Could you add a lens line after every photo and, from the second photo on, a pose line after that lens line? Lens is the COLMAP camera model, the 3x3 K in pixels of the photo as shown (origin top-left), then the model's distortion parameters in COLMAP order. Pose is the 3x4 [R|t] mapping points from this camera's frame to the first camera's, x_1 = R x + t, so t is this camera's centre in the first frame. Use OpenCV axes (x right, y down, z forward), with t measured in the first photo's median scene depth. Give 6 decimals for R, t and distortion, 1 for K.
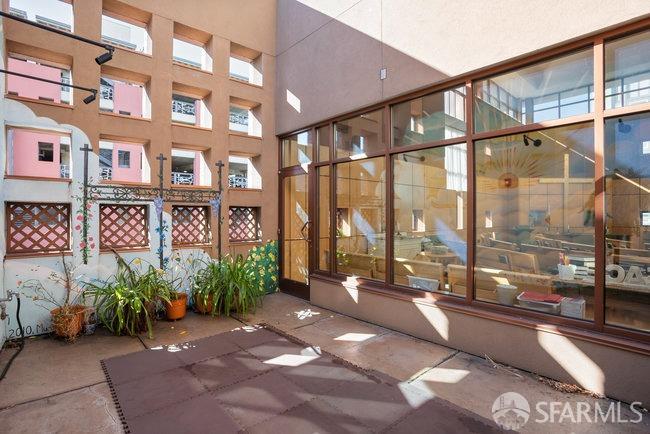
lens RADIAL K [[323.5, 0, 321.4], [0, 323.5, 216.7], [0, 0, 1]] dist [-0.074960, 0.030202]
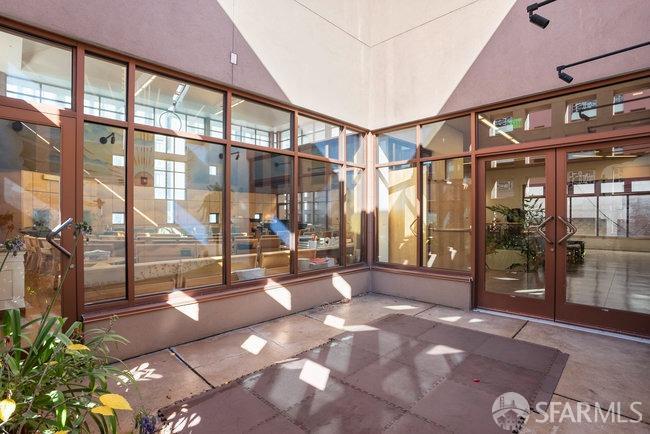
lens RADIAL K [[323.5, 0, 321.4], [0, 323.5, 216.7], [0, 0, 1]] dist [-0.074960, 0.030202]
pose [[-0.078812, 0.000877, 0.996889, -0.918950], [0.006567, 0.999978, -0.000361, 0.021346], [-0.996868, 0.006518, -0.078816, 0.999322]]
